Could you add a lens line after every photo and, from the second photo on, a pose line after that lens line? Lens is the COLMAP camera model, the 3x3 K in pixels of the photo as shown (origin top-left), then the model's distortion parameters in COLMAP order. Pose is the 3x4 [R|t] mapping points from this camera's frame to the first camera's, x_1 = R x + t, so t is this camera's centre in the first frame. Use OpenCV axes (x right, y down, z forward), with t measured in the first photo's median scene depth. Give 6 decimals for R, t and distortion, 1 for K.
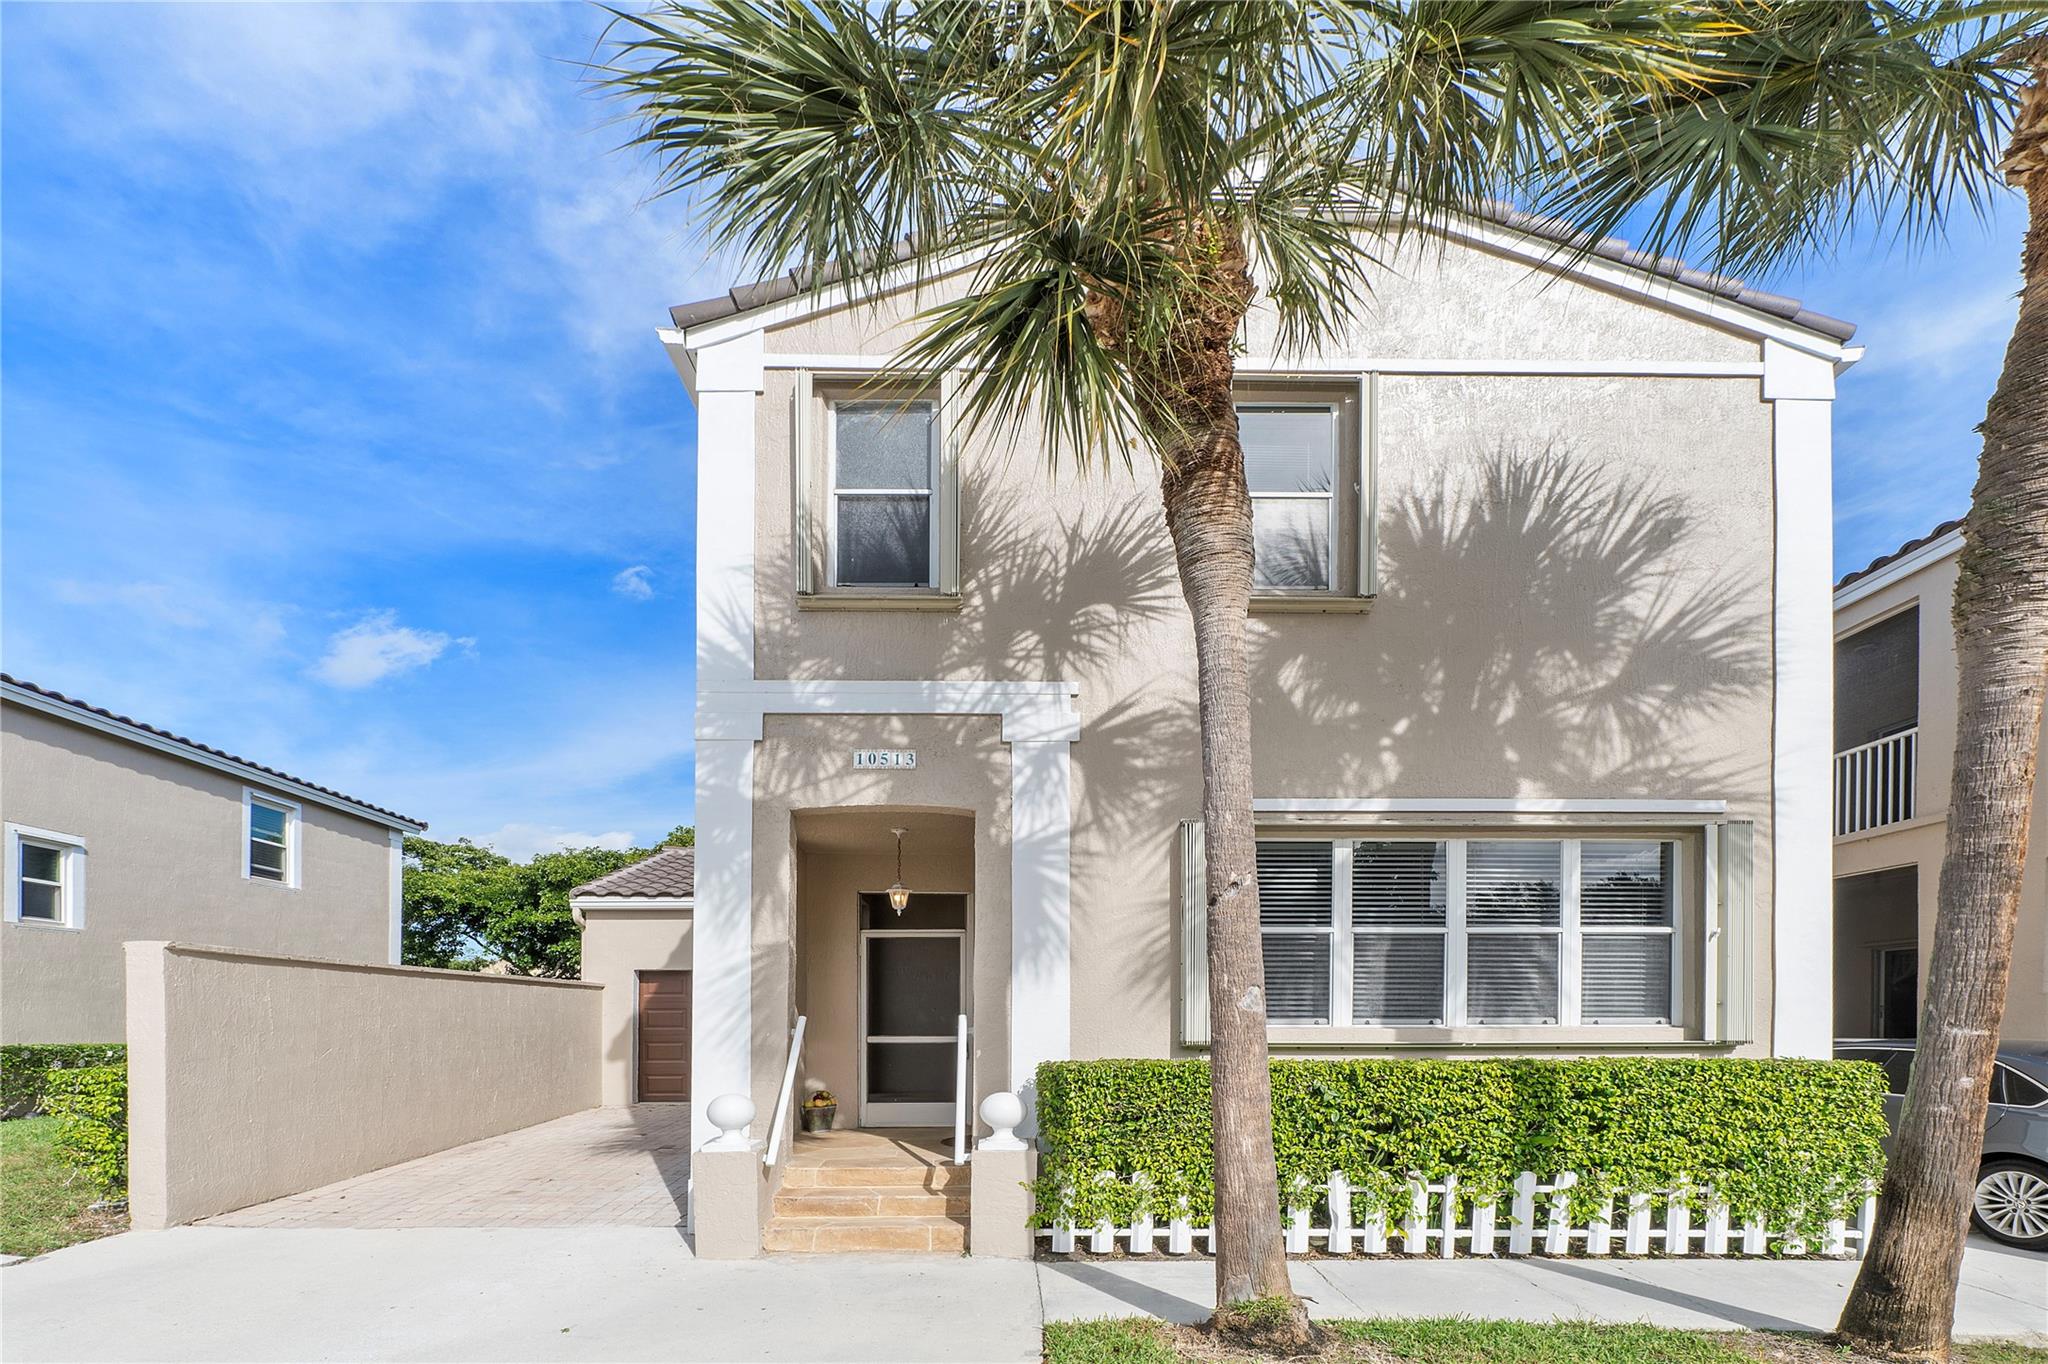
lens RADIAL K [[841.9, 0, 1025.9], [0, 841.9, 690.7], [0, 0, 1]] dist [-0.001809, 0.000069]
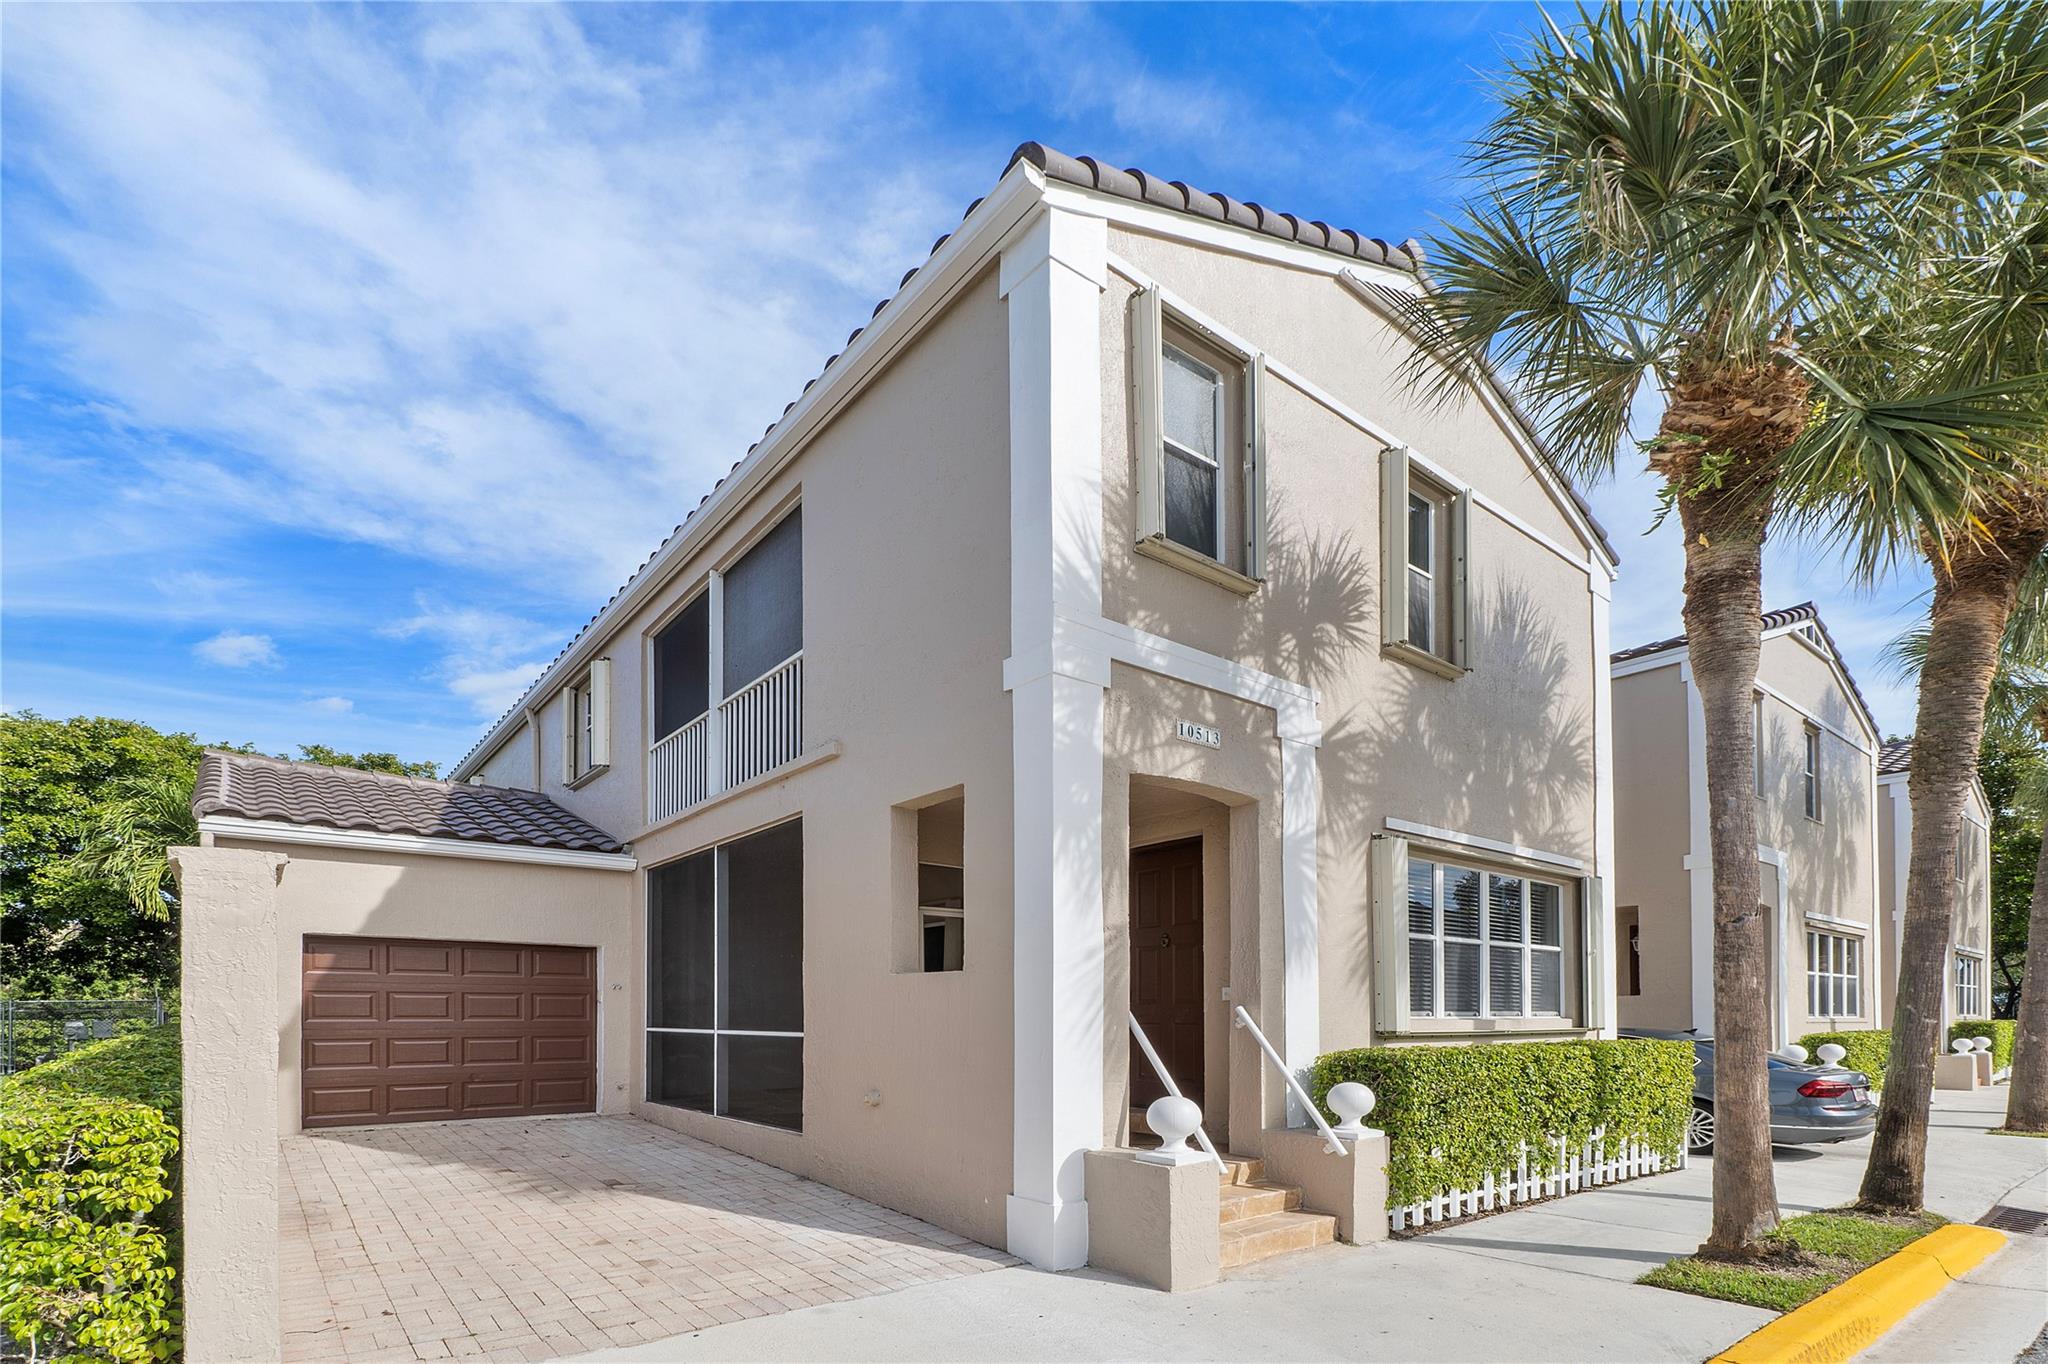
lens RADIAL K [[858.0, 0, 1003.1], [0, 858.0, 677.9], [0, 0, 1]] dist [-0.002089, -0.000295]
pose [[0.827664, 0.206087, 0.522017, -0.854970], [-0.207908, 0.976550, -0.055891, 0.117780], [-0.521294, -0.062273, 0.851102, 0.301090]]
